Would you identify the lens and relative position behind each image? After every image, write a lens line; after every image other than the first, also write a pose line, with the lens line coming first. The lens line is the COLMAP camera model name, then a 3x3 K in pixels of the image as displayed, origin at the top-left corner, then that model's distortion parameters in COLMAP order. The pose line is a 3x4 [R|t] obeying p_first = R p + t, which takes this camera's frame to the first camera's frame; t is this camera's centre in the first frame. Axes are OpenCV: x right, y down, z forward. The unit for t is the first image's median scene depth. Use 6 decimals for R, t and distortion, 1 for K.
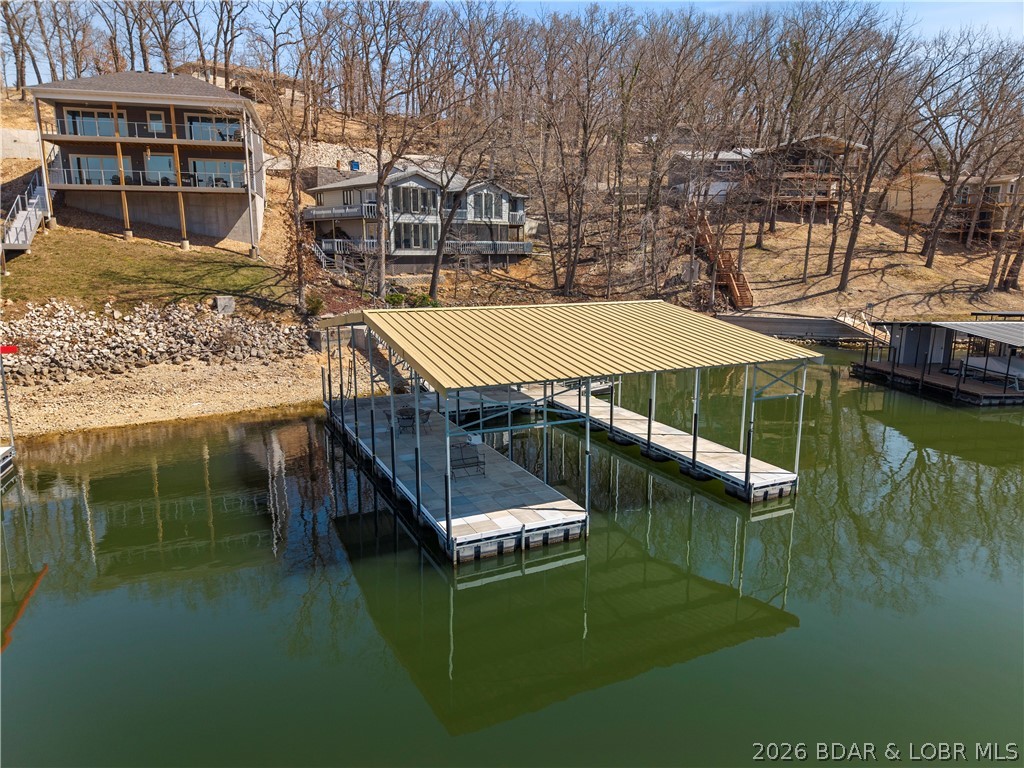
lens RADIAL K [[685.6, 0, 515.3], [0, 685.6, 399.4], [0, 0, 1]] dist [0.021212, -0.045389]
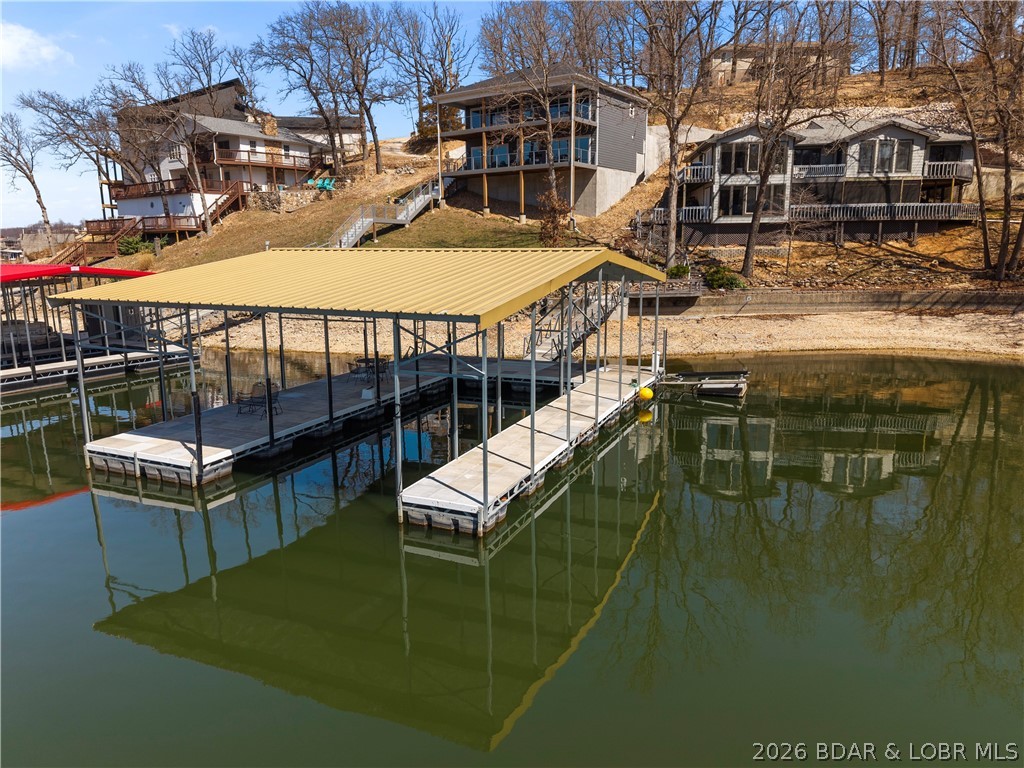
lens RADIAL K [[699.0, 0, 512.0], [0, 699.0, 384.0], [0, 0, 1]] dist [0.030569, -0.027517]
pose [[0.647386, 0.139372, -0.749311, 0.350625], [-0.153006, 0.986889, 0.051368, -0.014724], [0.746646, 0.081394, 0.660223, 0.233664]]
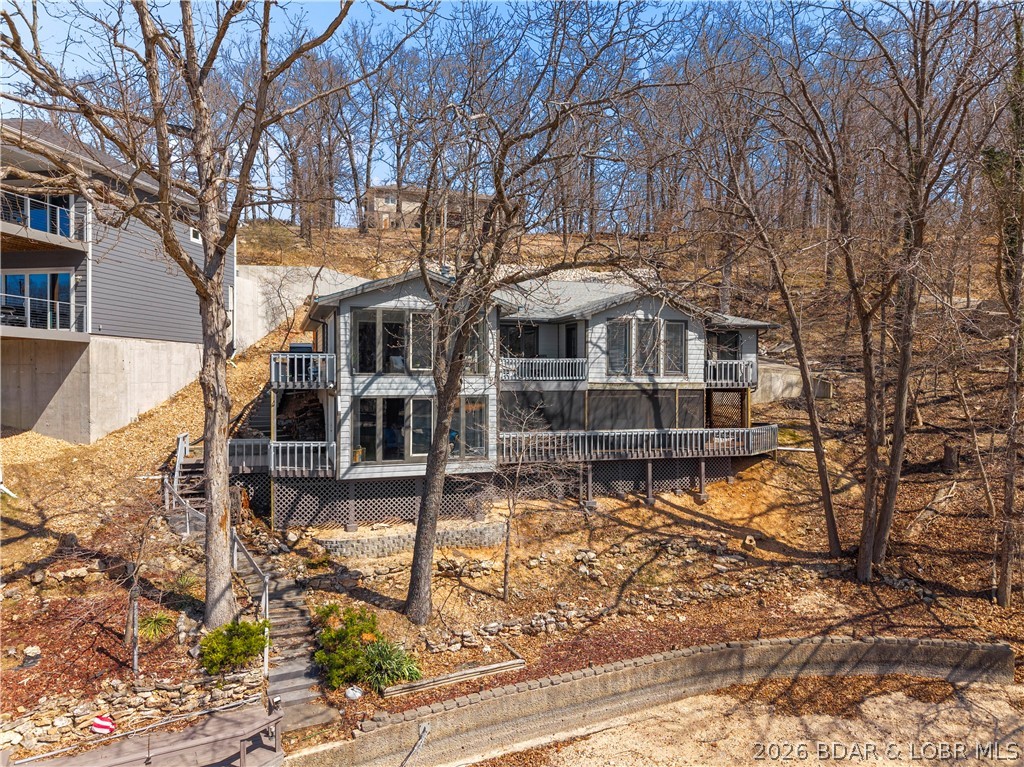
lens RADIAL K [[679.1, 0, 512.0], [0, 679.1, 383.5], [0, 0, 1]] dist [0.071990, -0.088752]
pose [[0.908713, -0.001159, -0.417419, 0.067148], [-0.087409, 0.977297, -0.193002, -0.196062], [0.408166, 0.211869, 0.887982, 0.682837]]
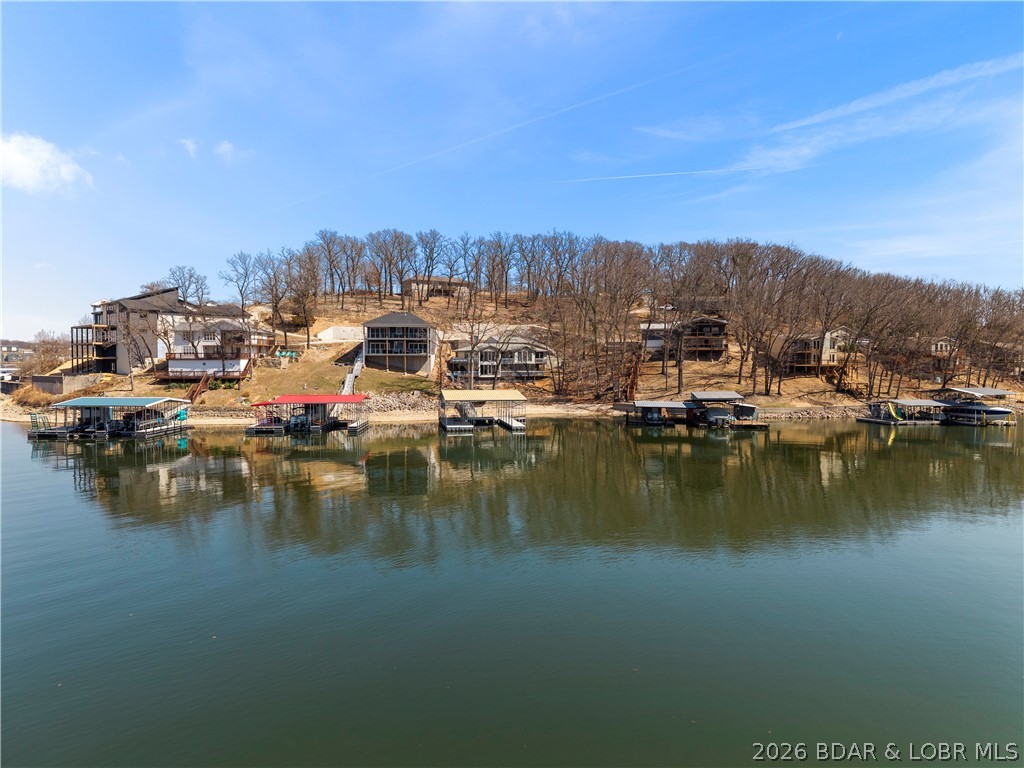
lens RADIAL K [[685.6, 0, 515.3], [0, 685.6, 399.4], [0, 0, 1]] dist [0.021212, -0.045389]
pose [[0.965196, 0.010598, -0.261313, 0.616831], [-0.053649, 0.985953, -0.158172, 0.267627], [0.255966, 0.166686, 0.952207, -1.380220]]
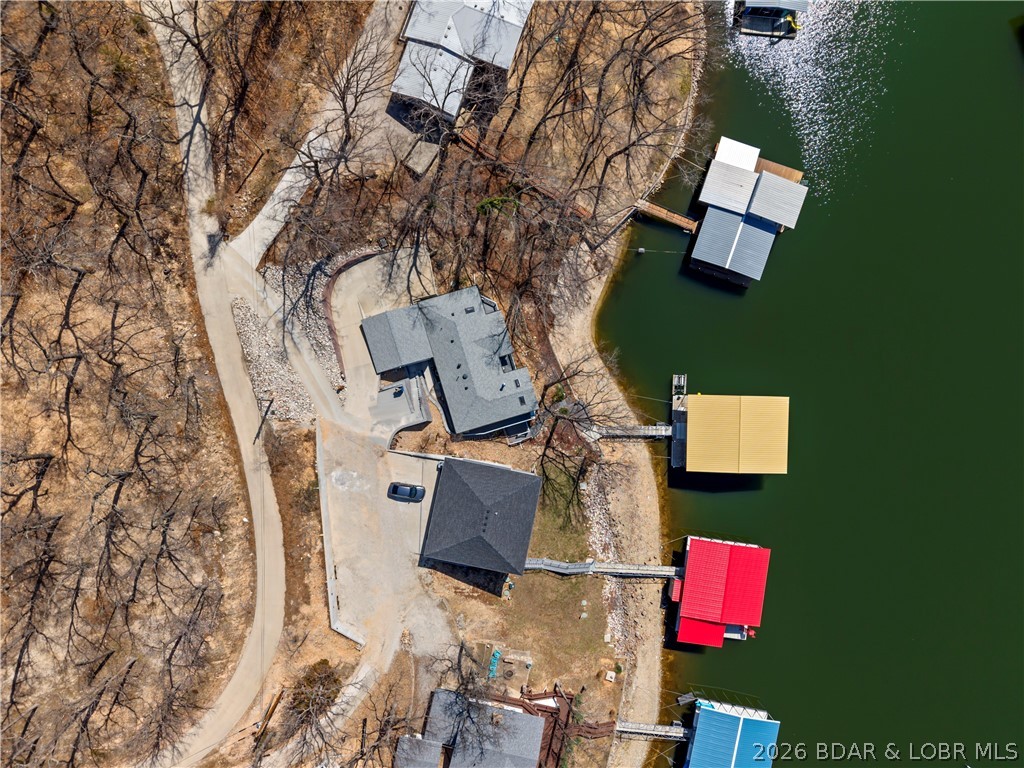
lens RADIAL K [[679.1, 0, 512.0], [0, 679.1, 384.0], [0, 0, 1]] dist [0.071990, -0.088752]
pose [[0.456406, -0.889771, -0.001173, -0.156427], [0.156470, 0.078963, 0.984521, -2.101101], [-0.875905, -0.449525, 0.175262, 0.742989]]
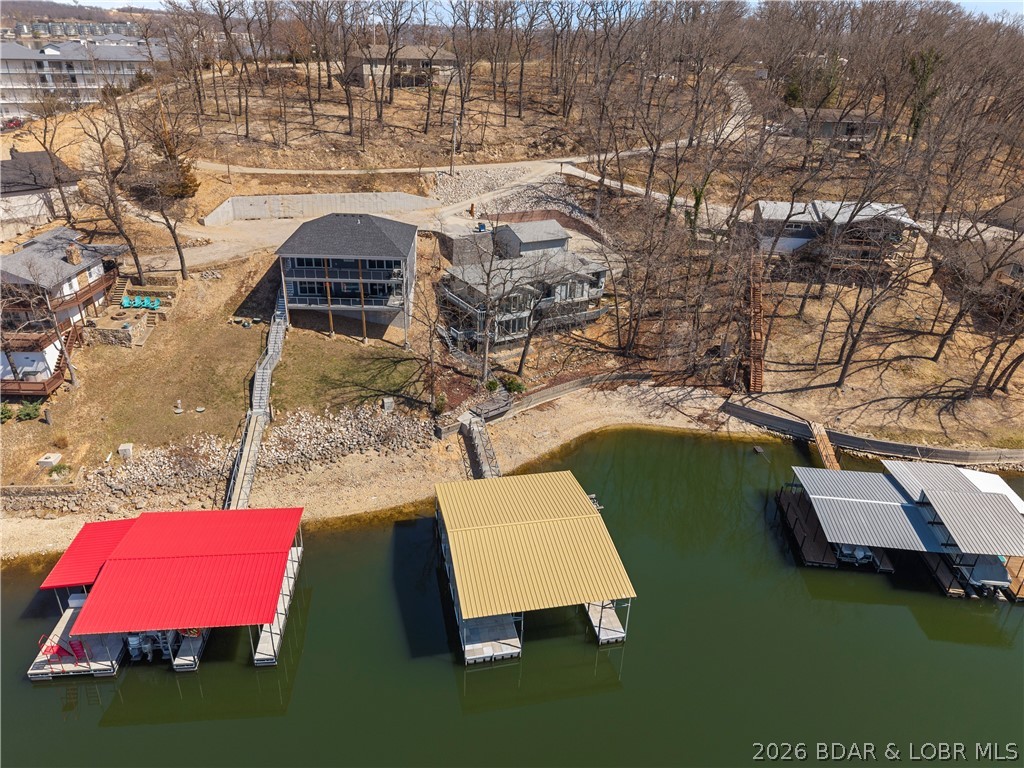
lens RADIAL K [[719.6, 0, 512.0], [0, 719.6, 384.0], [0, 0, 1]] dist [0.080866, -0.170013]
pose [[0.973754, 0.127391, -0.188614, 0.154392], [-0.081262, 0.968662, 0.234712, -0.484317], [0.212603, -0.213224, 0.953591, -0.472748]]
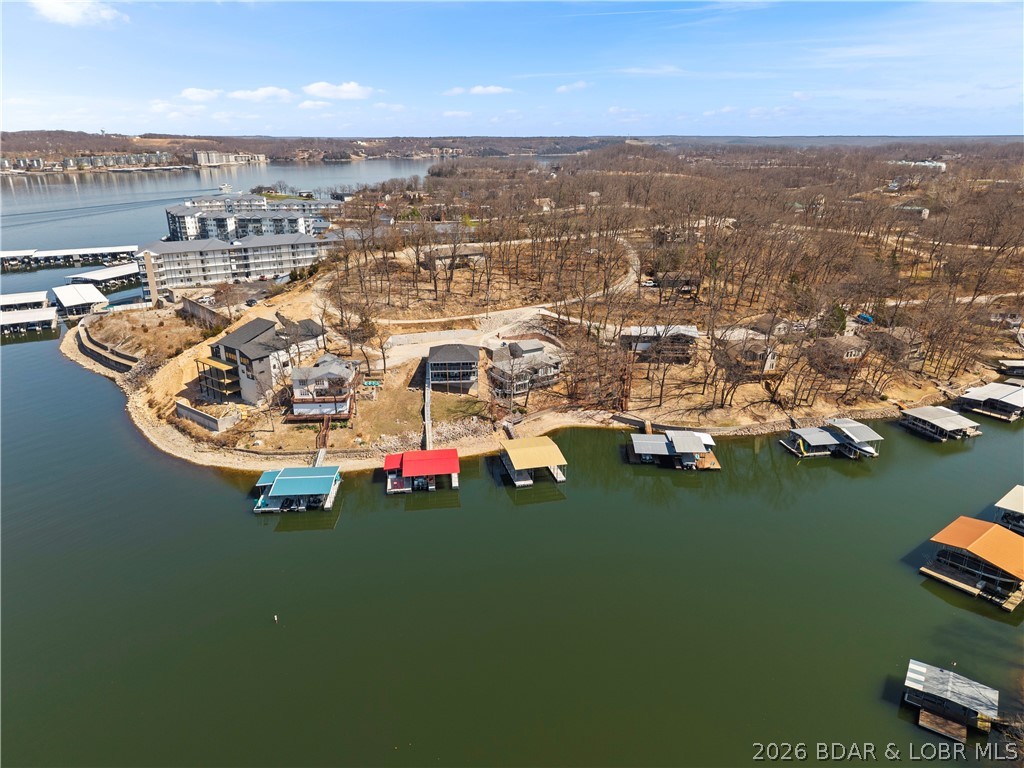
lens RADIAL K [[699.0, 0, 512.0], [0, 699.0, 384.0], [0, 0, 1]] dist [0.030569, -0.027517]
pose [[0.980433, 0.065631, -0.185592, 0.456002], [-0.041841, 0.990720, 0.129319, -0.711366], [0.192357, -0.119023, 0.974080, -2.423465]]
